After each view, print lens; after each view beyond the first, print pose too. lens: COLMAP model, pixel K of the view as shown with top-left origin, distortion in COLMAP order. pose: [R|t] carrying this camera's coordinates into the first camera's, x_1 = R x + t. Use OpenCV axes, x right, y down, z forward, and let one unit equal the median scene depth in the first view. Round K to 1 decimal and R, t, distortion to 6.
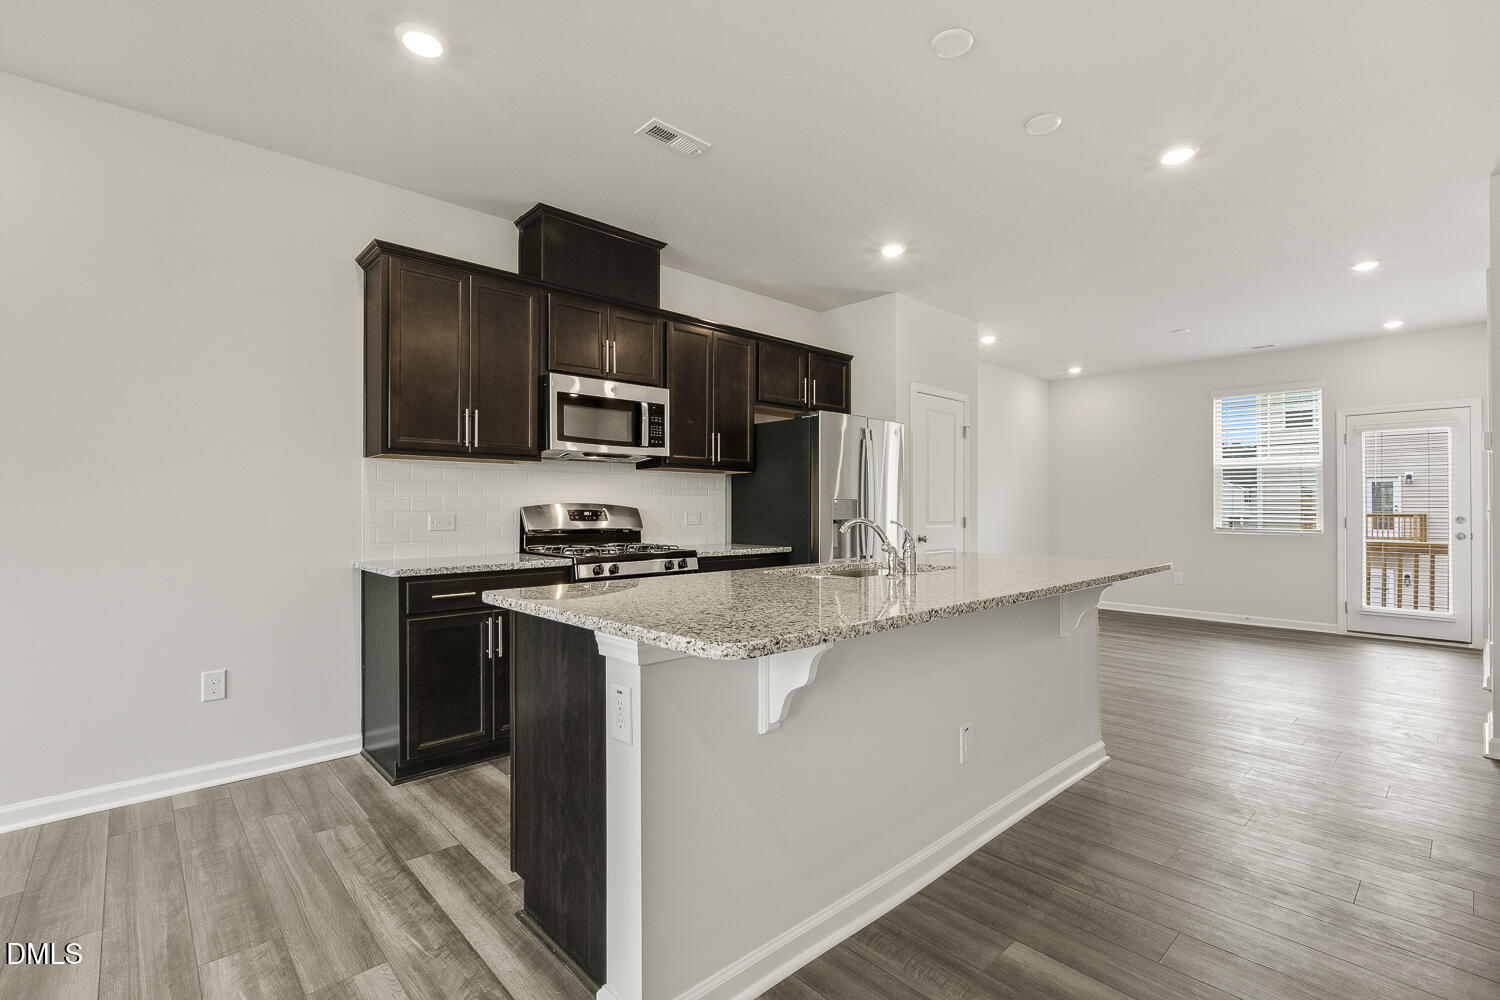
lens RADIAL K [[675.1, 0, 758.1], [0, 675.1, 509.2], [0, 0, 1]] dist [-0.000142, 0.000412]
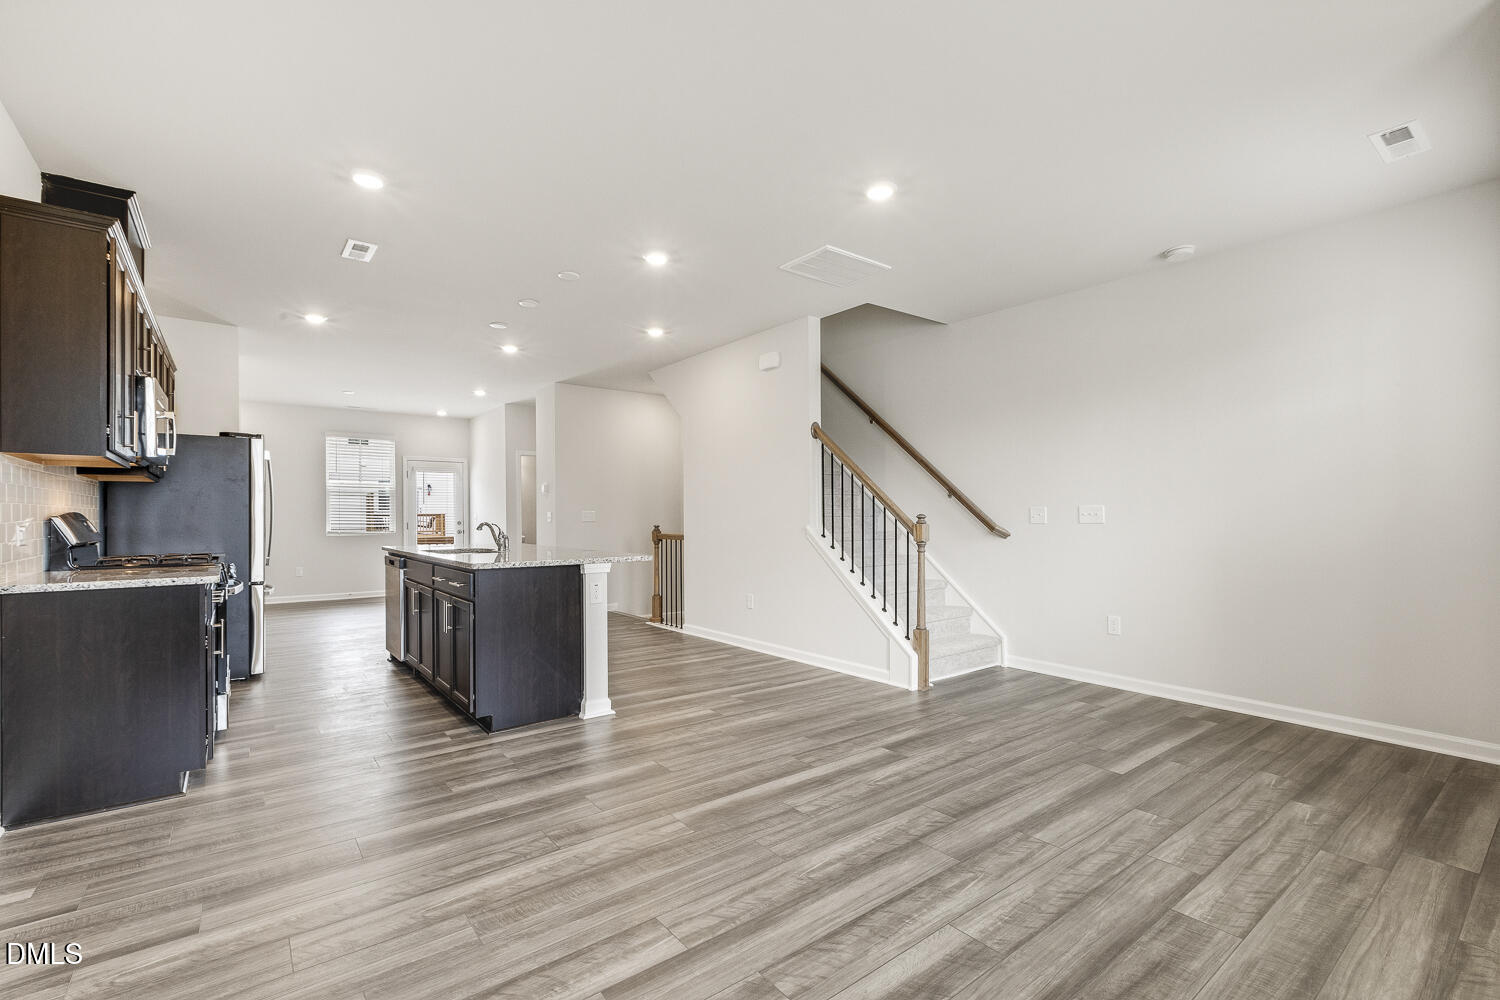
lens RADIAL K [[669.3, 0, 750.0], [0, 669.3, 500.0], [0, 0, 1]] dist [-0.000396, 0.000089]
pose [[0.090192, 0.024227, 0.995630, -1.117767], [0.003075, 0.999693, -0.024604, 0.000516], [-0.995920, 0.005281, 0.090089, 0.059548]]
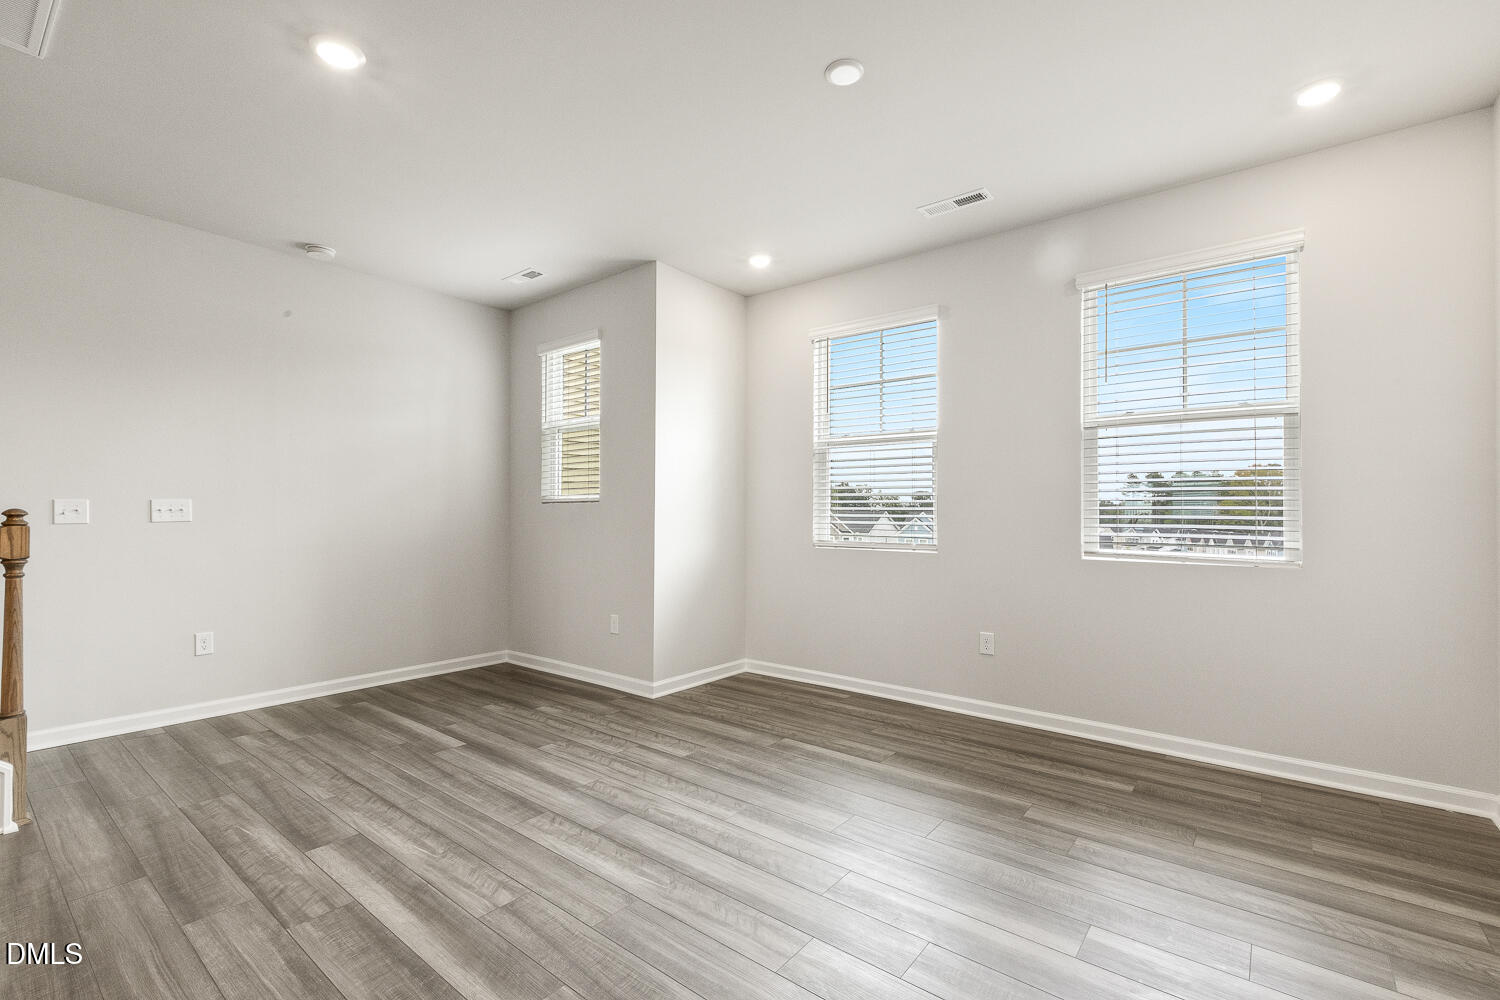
lens RADIAL K [[662.3, 0, 750.8], [0, 662.3, 508.3], [0, 0, 1]] dist [-0.001441, 0.000043]
pose [[-0.989404, -0.000279, -0.145191, -0.507589], [0.000182, 0.999995, -0.003156, -0.002269], [0.145191, -0.003149, -0.989399, 0.634128]]
